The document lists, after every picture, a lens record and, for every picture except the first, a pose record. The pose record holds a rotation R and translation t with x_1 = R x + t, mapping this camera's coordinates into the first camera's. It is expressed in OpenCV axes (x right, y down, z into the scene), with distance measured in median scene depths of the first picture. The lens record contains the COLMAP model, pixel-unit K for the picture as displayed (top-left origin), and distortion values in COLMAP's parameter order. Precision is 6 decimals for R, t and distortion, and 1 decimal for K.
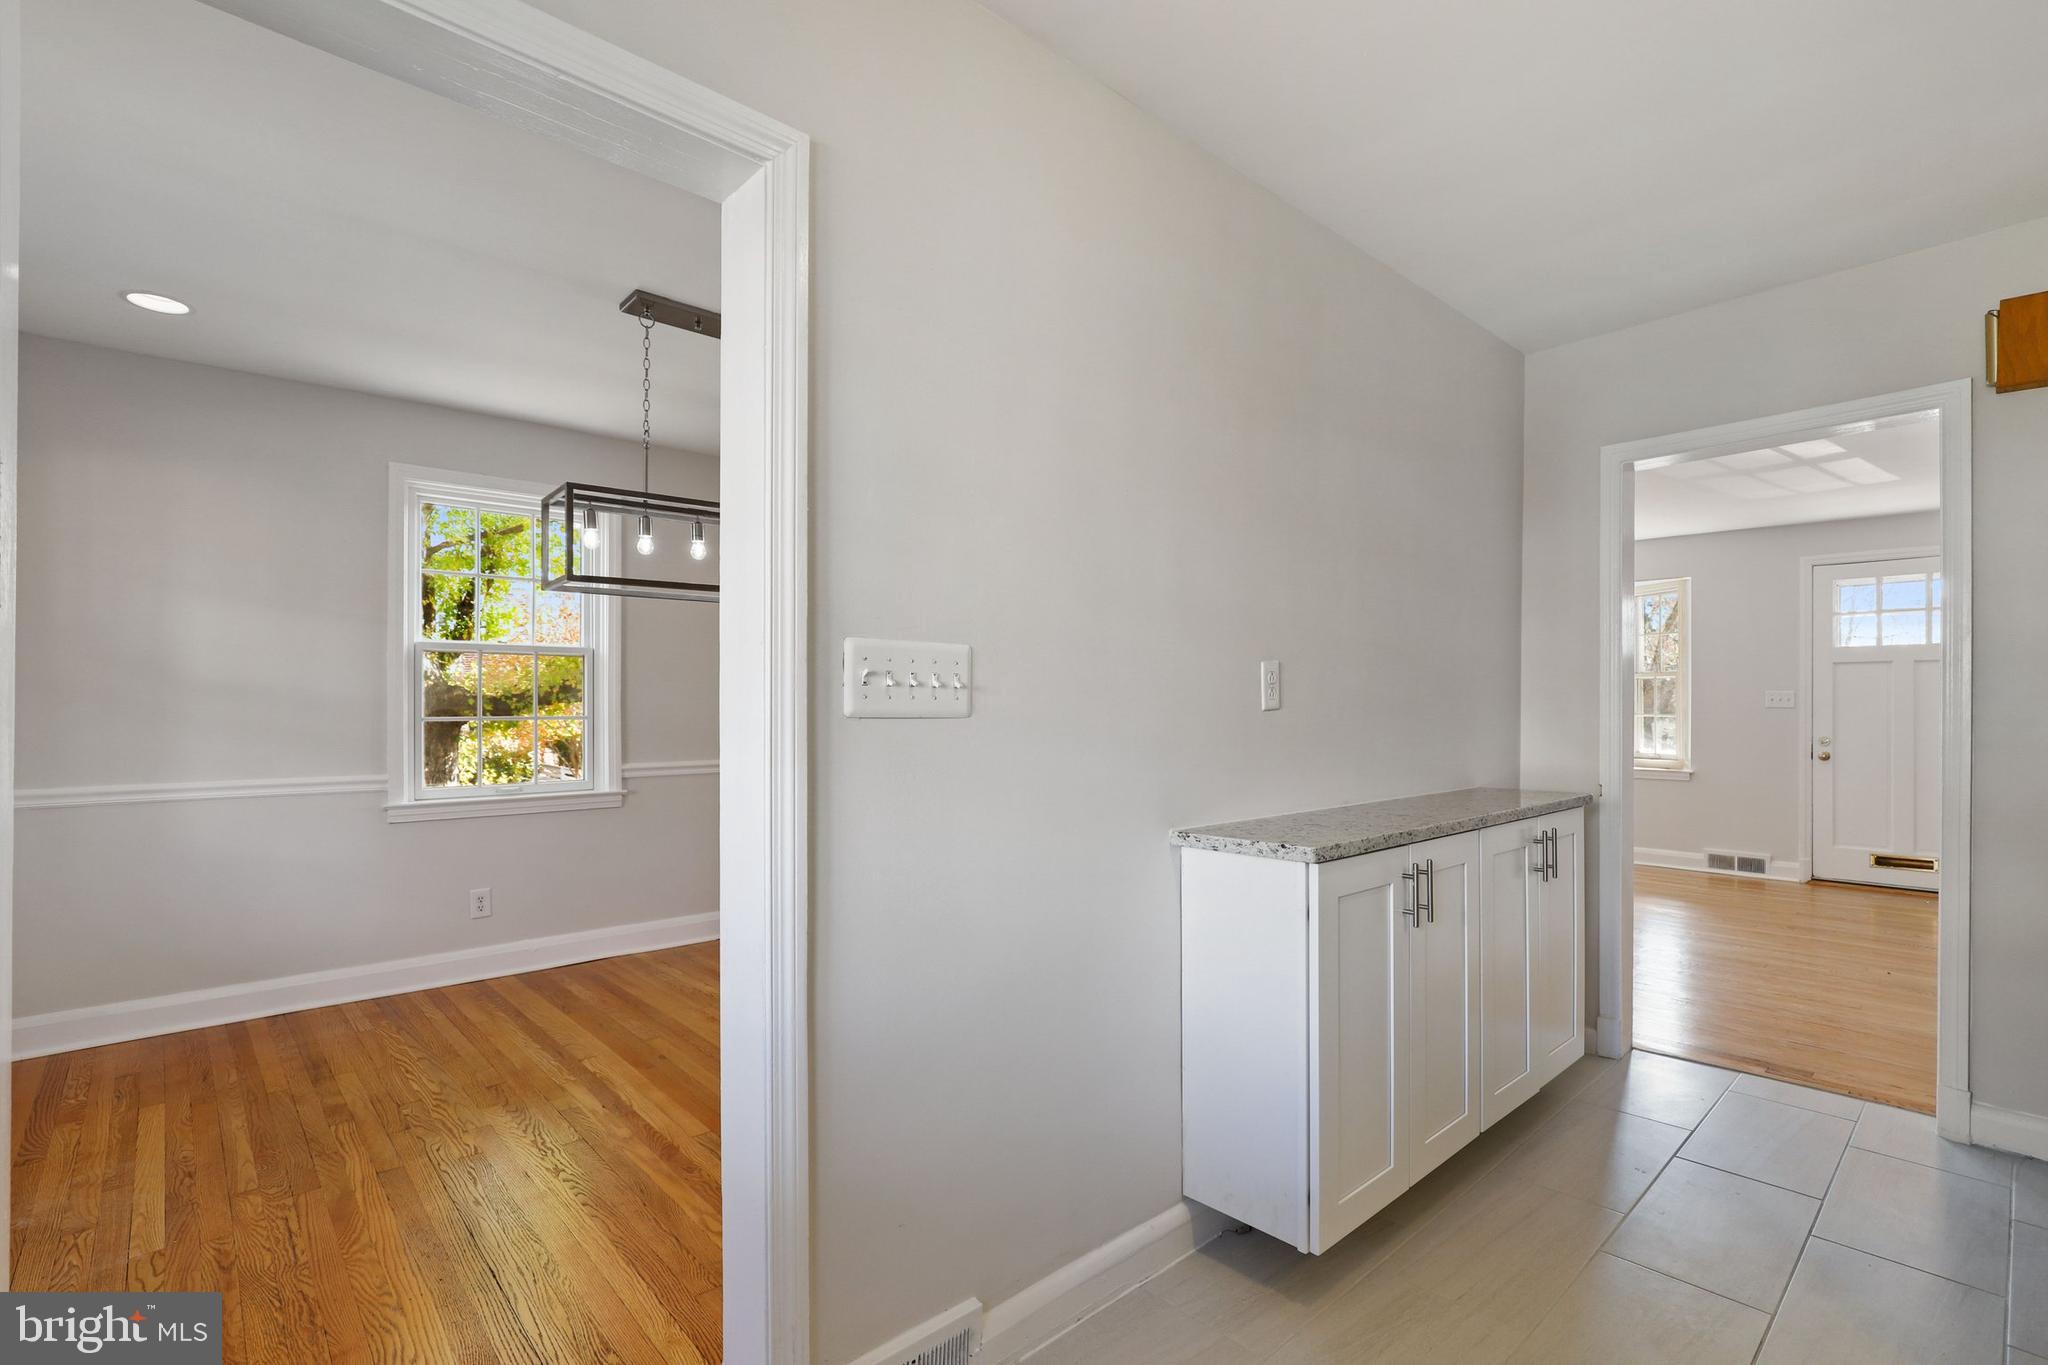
lens RADIAL K [[936.4, 0, 1053.1], [0, 936.4, 695.9], [0, 0, 1]] dist [-0.012386, 0.000429]
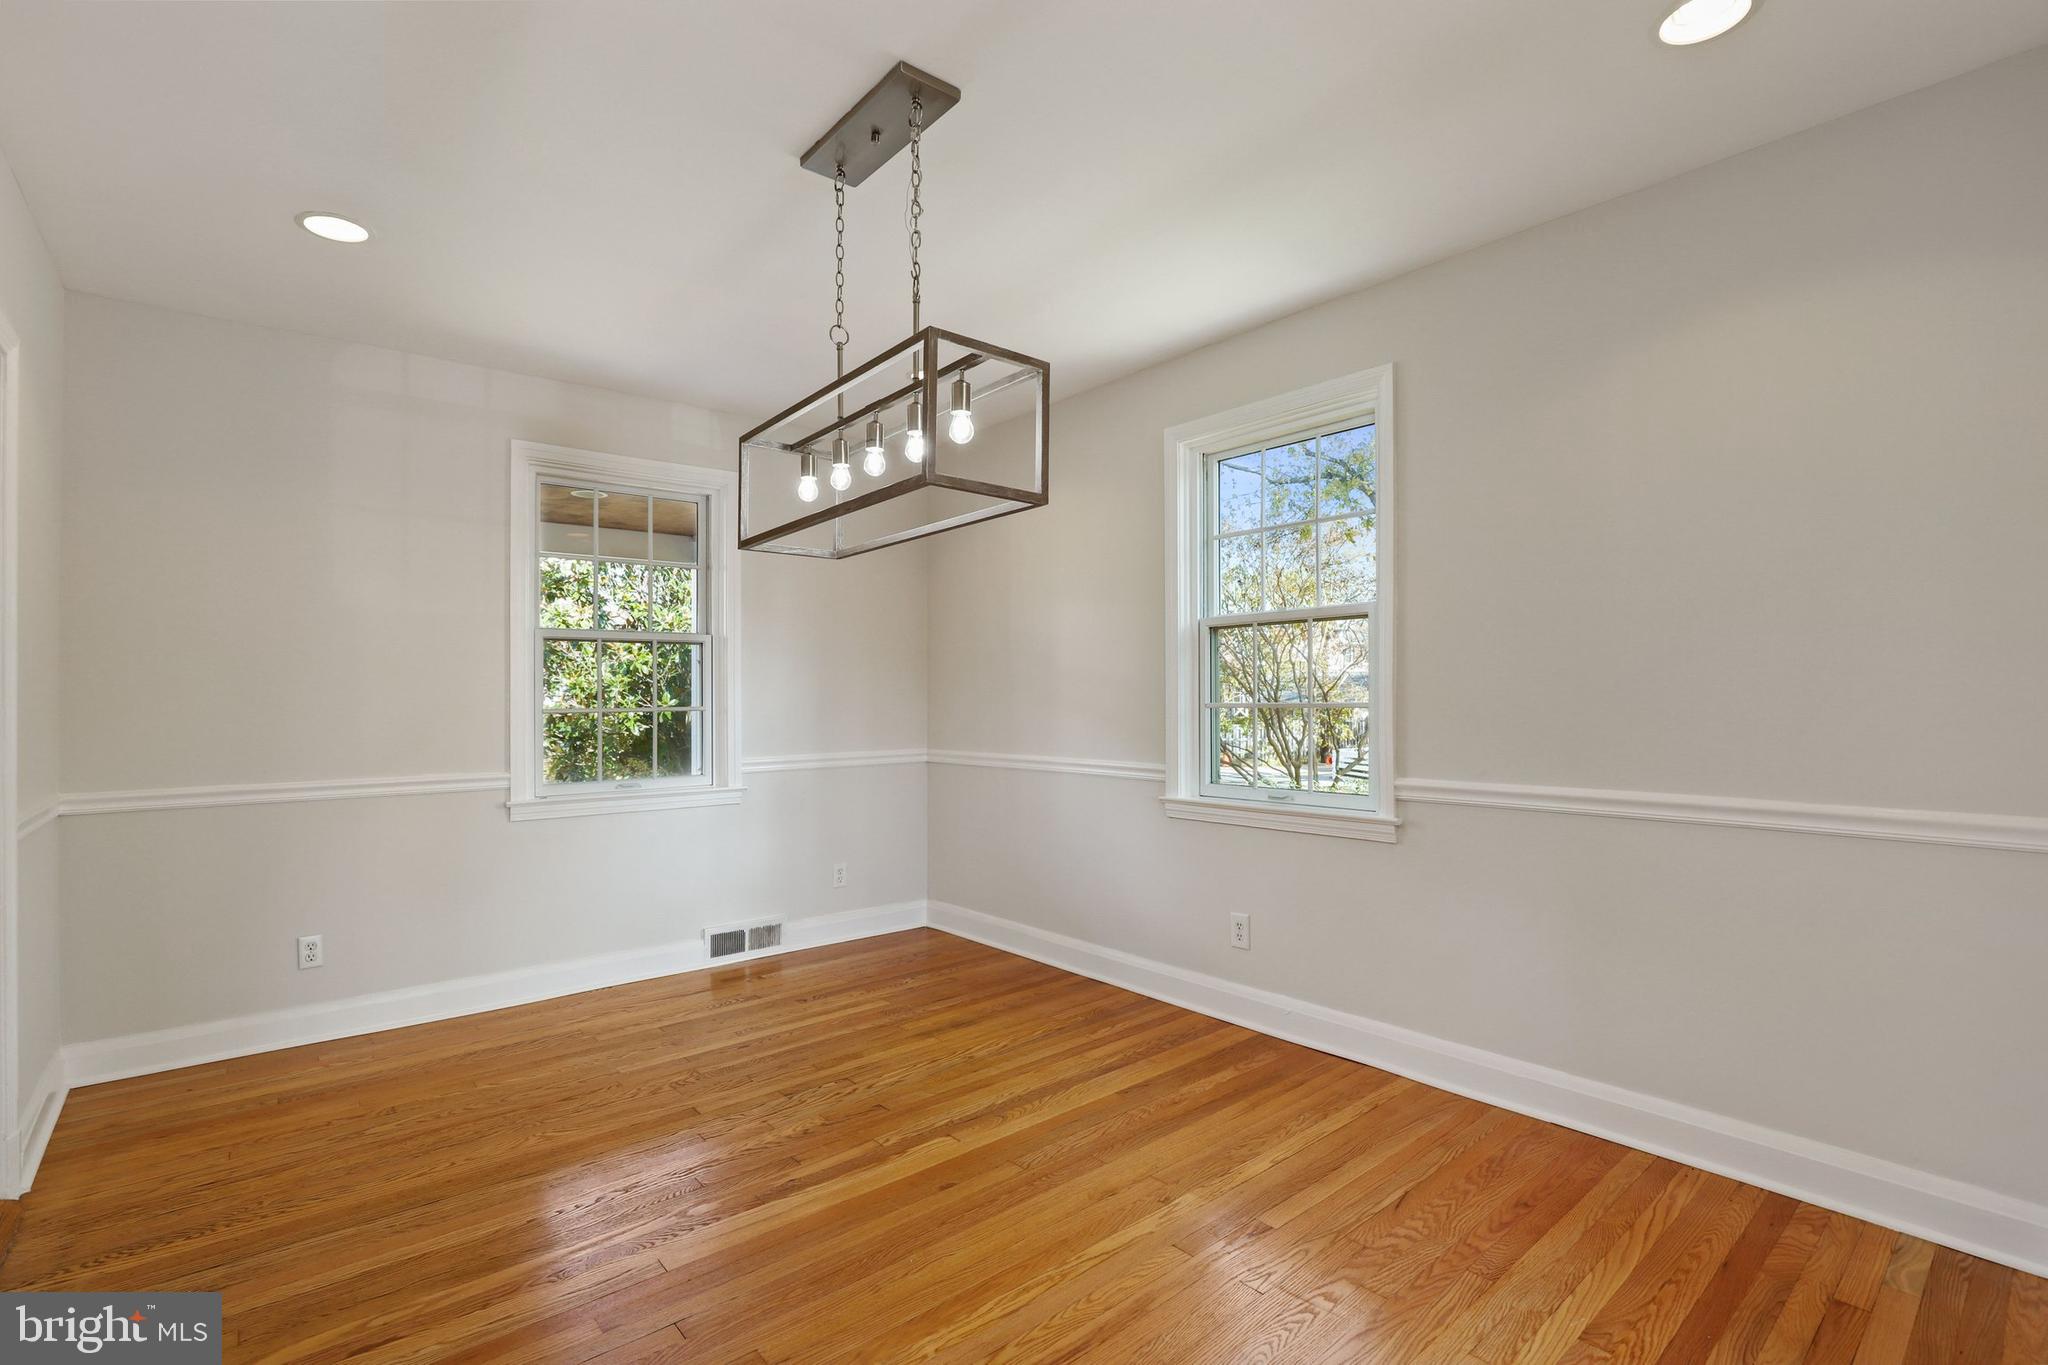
lens RADIAL K [[942.4, 0, 1016.4], [0, 942.4, 698.4], [0, 0, 1]] dist [-0.016624, 0.000778]
pose [[-0.064453, 0.001013, -0.997920, 0.262083], [0.019042, 0.999819, -0.000215, 0.016925], [0.997739, -0.019016, -0.064461, 1.005943]]
